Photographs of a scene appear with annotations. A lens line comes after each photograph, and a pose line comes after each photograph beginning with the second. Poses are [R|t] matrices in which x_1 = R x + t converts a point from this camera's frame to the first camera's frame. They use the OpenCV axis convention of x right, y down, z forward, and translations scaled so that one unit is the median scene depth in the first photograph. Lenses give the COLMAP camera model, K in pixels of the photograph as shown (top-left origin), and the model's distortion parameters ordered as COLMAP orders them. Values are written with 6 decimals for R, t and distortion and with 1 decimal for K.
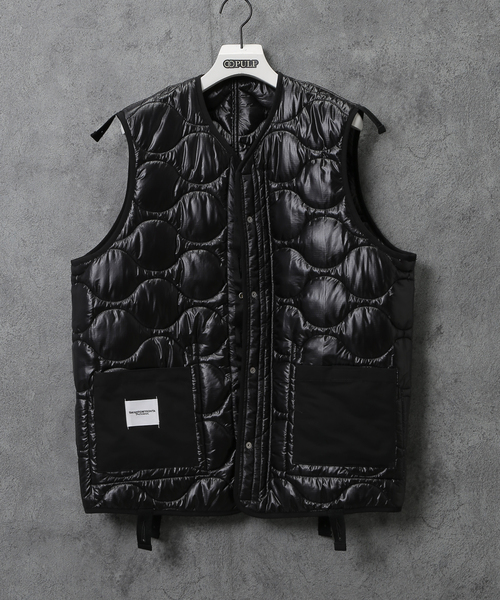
lens RADIAL K [[1363.4, 0, 246.2], [0, 1363.4, 267.8], [0, 0, 1]] dist [0.007570, 0.000000]
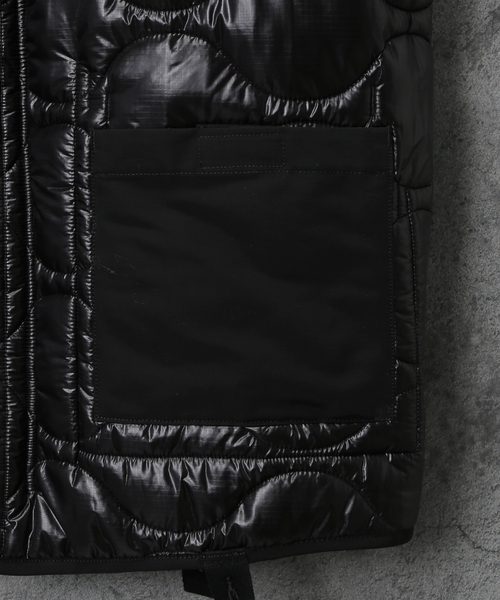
lens RADIAL K [[1363.4, 0, 249.8], [0, 1363.4, 302.6], [0, 0, 1]] dist [0.007570, 0.000000]
pose [[0.997106, -0.048269, 0.058734, 0.054149], [0.037364, 0.983974, 0.174351, 0.056385], [-0.066208, -0.171652, 0.982930, 0.665494]]
